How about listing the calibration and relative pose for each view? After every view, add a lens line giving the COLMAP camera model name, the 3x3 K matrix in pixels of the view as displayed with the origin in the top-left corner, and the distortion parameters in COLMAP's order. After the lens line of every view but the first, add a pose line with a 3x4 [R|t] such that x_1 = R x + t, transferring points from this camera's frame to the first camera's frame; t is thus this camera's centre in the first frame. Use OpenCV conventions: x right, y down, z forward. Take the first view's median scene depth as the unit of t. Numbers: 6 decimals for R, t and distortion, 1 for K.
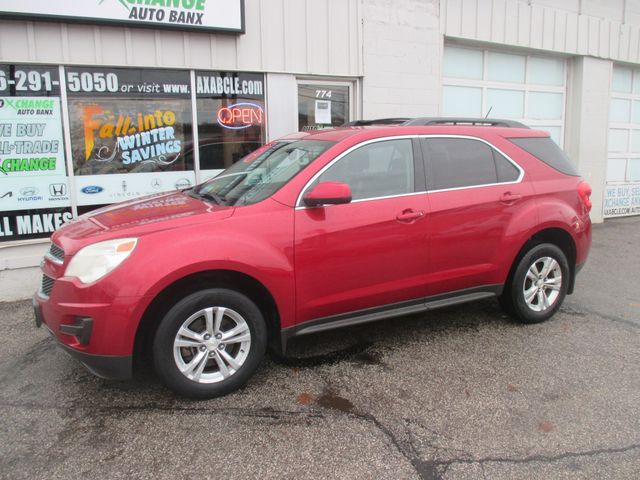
lens RADIAL K [[525.7, 0, 321.4], [0, 525.7, 239.7], [0, 0, 1]] dist [-0.042602, 0.003606]
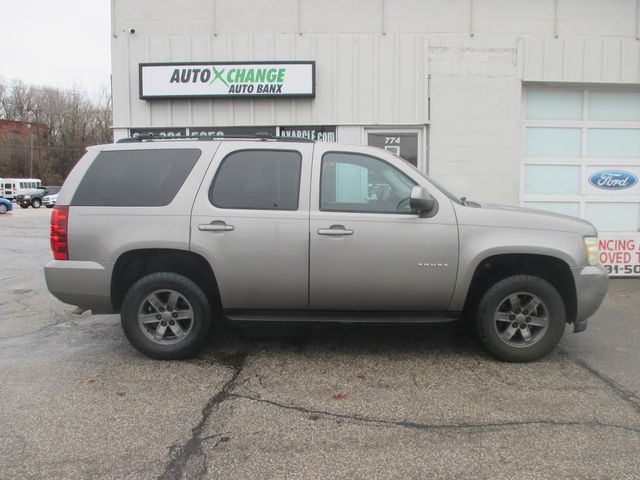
lens RADIAL K [[524.7, 0, 320.0], [0, 524.7, 240.0], [0, 0, 1]] dist [-0.044250, 0.008267]
pose [[0.881581, 0.054547, -0.468870, 0.517646], [-0.092417, 0.994022, -0.058124, 0.030116], [0.462897, 0.094572, 0.881353, -0.097968]]
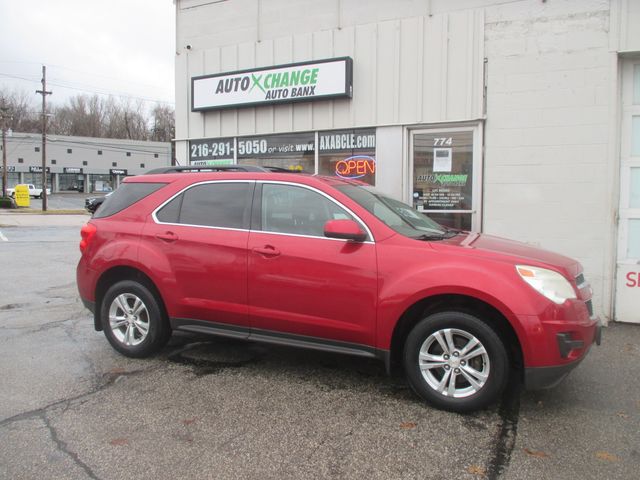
lens RADIAL K [[525.0, 0, 322.1], [0, 525.0, 238.6], [0, 0, 1]] dist [-0.043874, 0.006521]
pose [[0.590414, 0.071823, -0.803899, 0.815858], [-0.155107, 0.987564, -0.025684, -0.051652], [0.792057, 0.139855, 0.594211, 0.339189]]
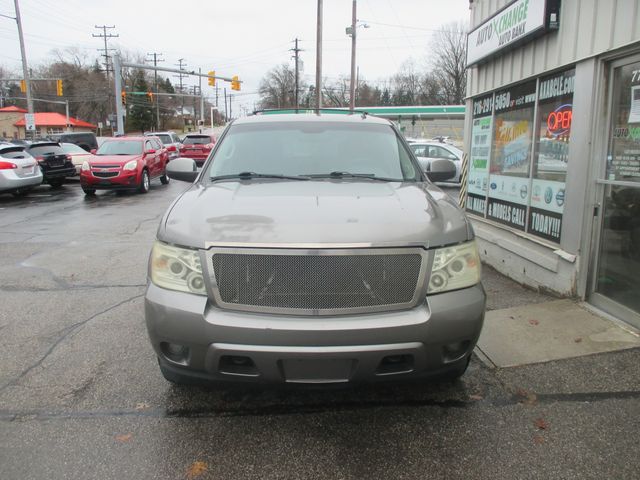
lens RADIAL K [[524.7, 0, 320.0], [0, 524.7, 240.0], [0, 0, 1]] dist [-0.044250, 0.008267]
pose [[-0.439495, 0.157852, -0.884267, 0.911823], [-0.166374, 0.953099, 0.252830, -0.225454], [0.882703, 0.258236, -0.392619, 1.177071]]
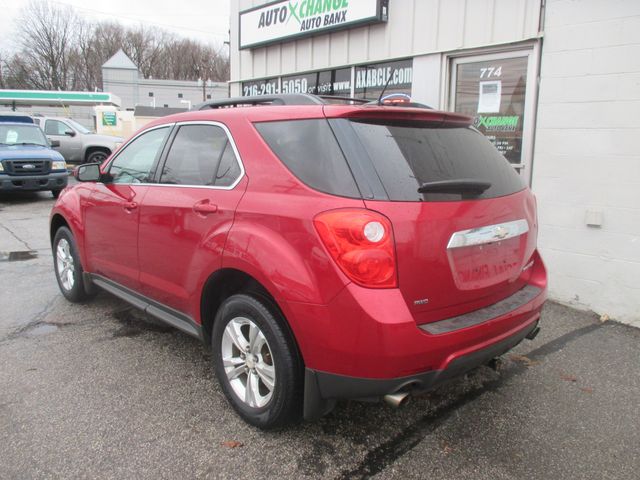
lens RADIAL K [[527.8, 0, 322.6], [0, 527.8, 238.1], [0, 0, 1]] dist [-0.044183, 0.003724]
pose [[0.266603, 0.180812, -0.946694, 0.835199], [-0.191970, 0.972526, 0.131684, -0.127575], [0.944495, 0.146630, 0.293989, 0.735080]]
